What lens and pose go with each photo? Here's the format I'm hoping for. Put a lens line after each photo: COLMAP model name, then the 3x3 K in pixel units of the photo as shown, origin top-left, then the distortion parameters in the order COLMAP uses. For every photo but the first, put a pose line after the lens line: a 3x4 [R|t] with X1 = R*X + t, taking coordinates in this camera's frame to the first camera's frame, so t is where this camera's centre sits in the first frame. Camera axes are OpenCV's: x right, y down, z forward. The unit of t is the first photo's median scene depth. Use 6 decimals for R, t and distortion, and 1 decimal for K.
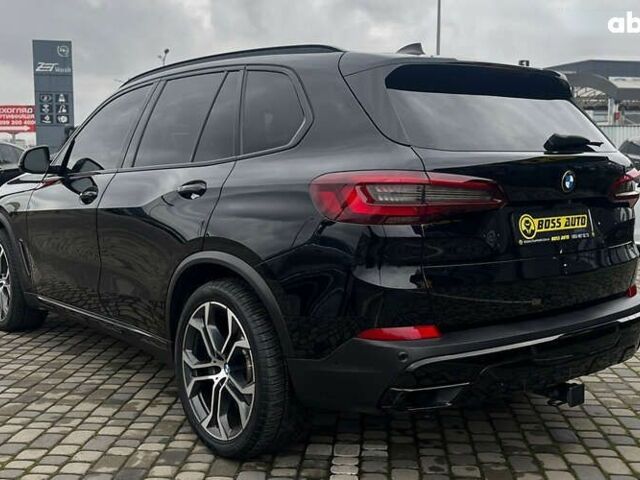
lens RADIAL K [[803.5, 0, 319.9], [0, 803.5, 235.9], [0, 0, 1]] dist [-0.026603, 0.000000]
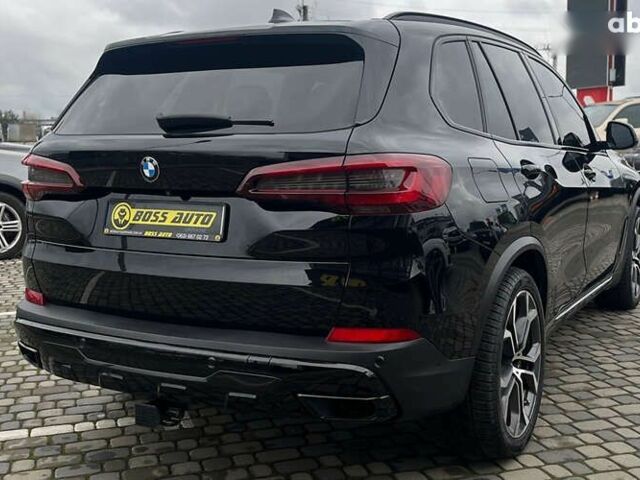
lens RADIAL K [[818.7, 0, 325.0], [0, 818.7, 238.4], [0, 0, 1]] dist [0.029425, 0.000000]
pose [[0.378061, 0.110795, -0.919127, 1.163106], [-0.085425, 0.992752, 0.084533, -0.081830], [0.921831, 0.046558, 0.384785, 0.808262]]
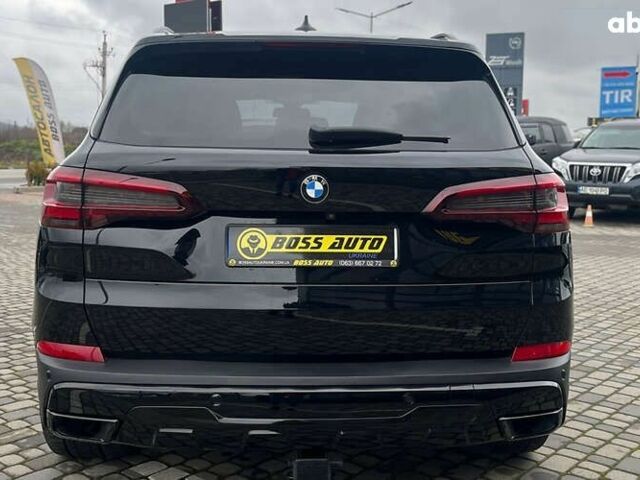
lens RADIAL K [[818.7, 0, 320.4], [0, 818.7, 243.0], [0, 0, 1]] dist [0.029425, 0.000000]
pose [[0.808592, 0.079617, -0.582959, 0.743796], [-0.072224, 0.996740, 0.035951, -0.043758], [0.583921, 0.013034, 0.811706, 0.362502]]
